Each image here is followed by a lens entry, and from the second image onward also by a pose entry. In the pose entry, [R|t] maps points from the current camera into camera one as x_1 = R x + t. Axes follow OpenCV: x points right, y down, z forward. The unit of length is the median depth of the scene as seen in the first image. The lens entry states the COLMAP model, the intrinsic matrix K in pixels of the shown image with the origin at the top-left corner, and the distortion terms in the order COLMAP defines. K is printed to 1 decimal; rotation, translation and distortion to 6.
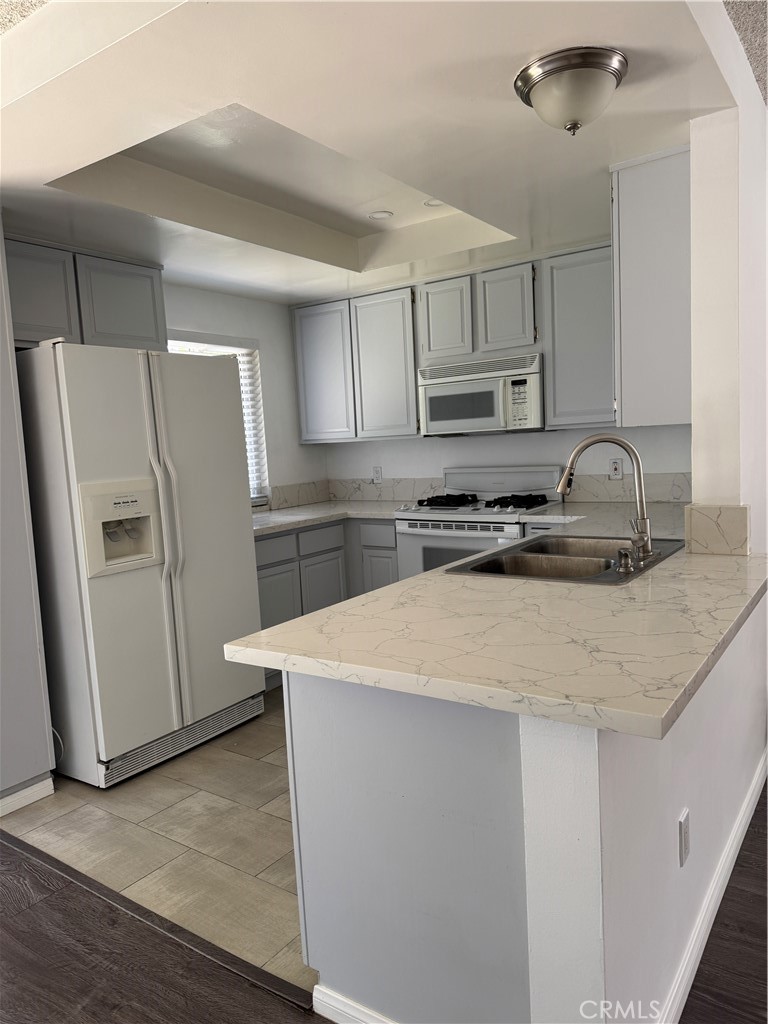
lens RADIAL K [[719.6, 0, 383.2], [0, 719.6, 517.4], [0, 0, 1]] dist [0.085777, -0.089595]
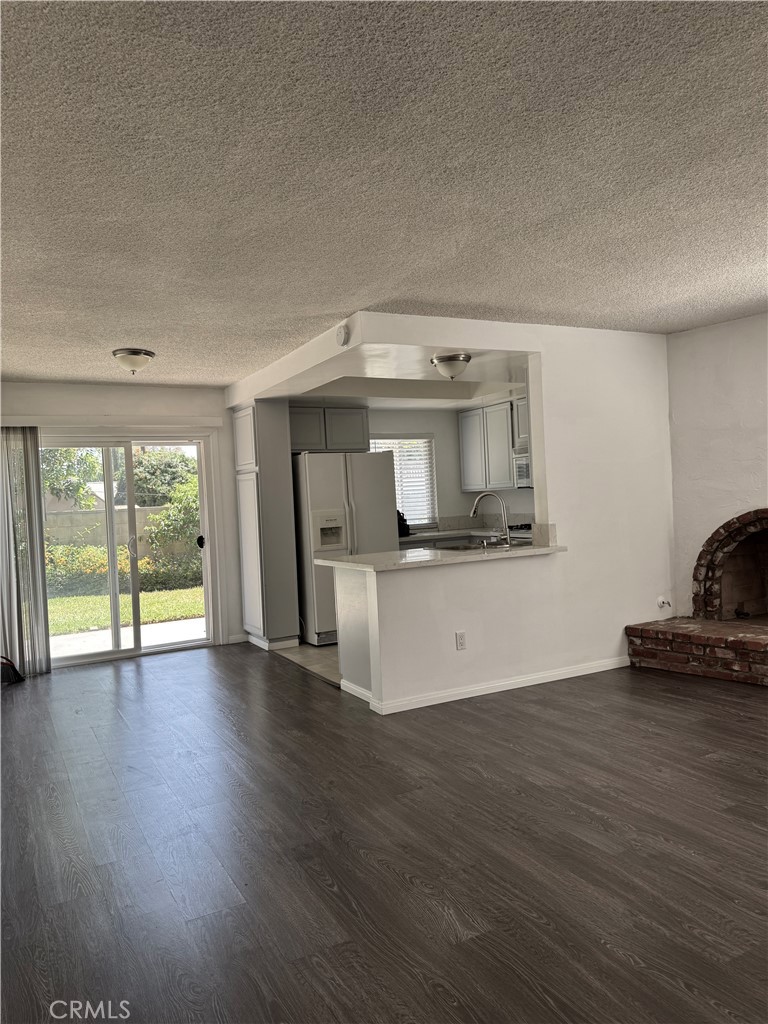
lens RADIAL K [[718.1, 0, 386.4], [0, 718.1, 505.9], [0, 0, 1]] dist [0.074790, -0.094465]
pose [[0.889807, 0.011307, -0.456196, 0.604540], [-0.044755, 0.997036, -0.062583, 0.050304], [0.454137, 0.076104, 0.887676, -0.672602]]
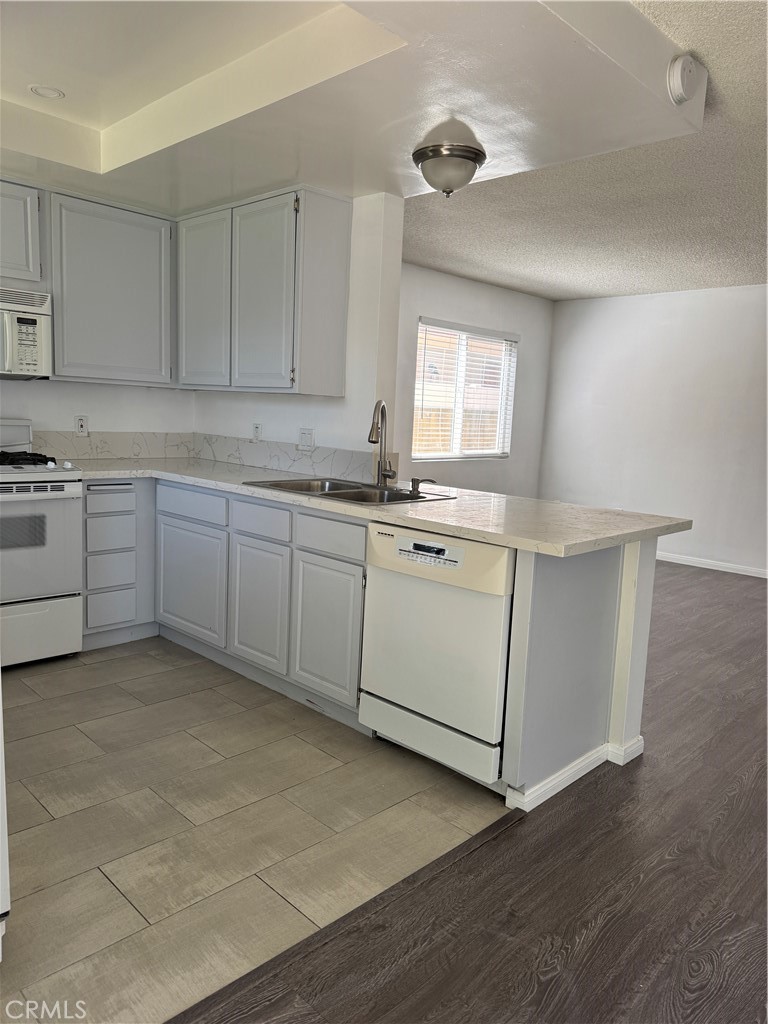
lens RADIAL K [[715.4, 0, 370.7], [0, 715.4, 513.5], [0, 0, 1]] dist [0.079440, -0.084934]
pose [[0.173310, -0.076744, 0.981873, -0.619269], [0.048113, 0.996429, 0.069389, 0.003687], [-0.983691, 0.035215, 0.176383, 0.445680]]
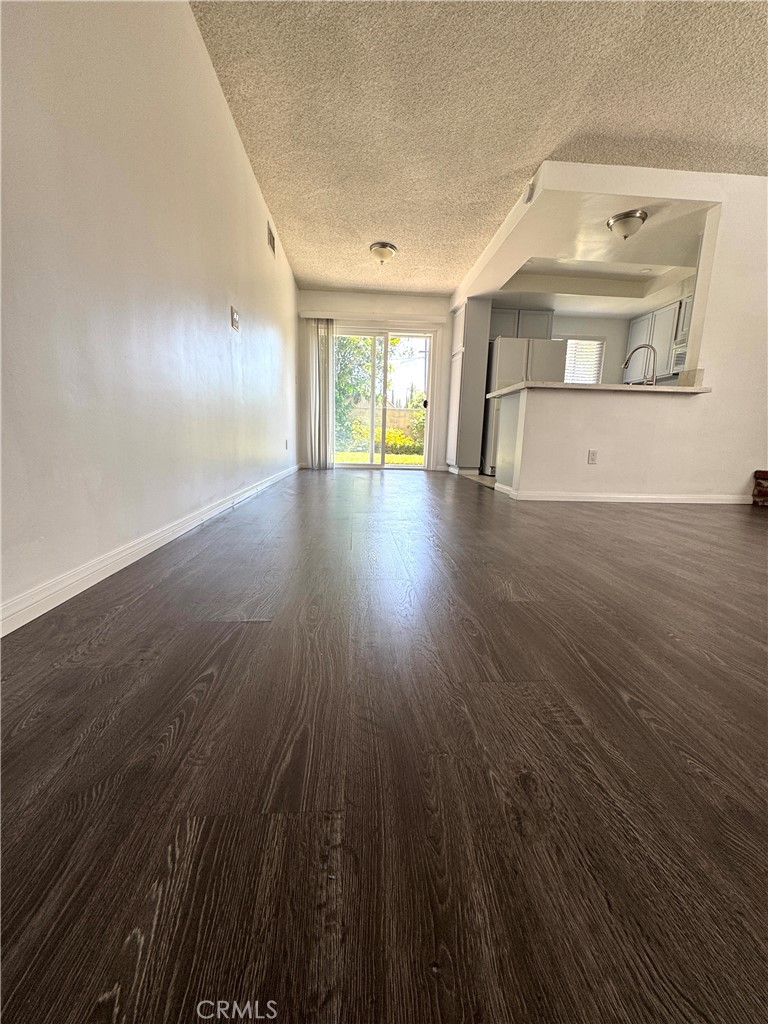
lens RADIAL K [[409.3, 0, 384.0], [0, 409.3, 512.0], [0, 0, 1]] dist [-0.001432, -0.000241]
pose [[0.617445, 0.210293, -0.757983, 0.575268], [-0.141576, 0.977576, 0.155890, 0.229046], [0.773769, 0.011059, 0.633372, -0.421872]]
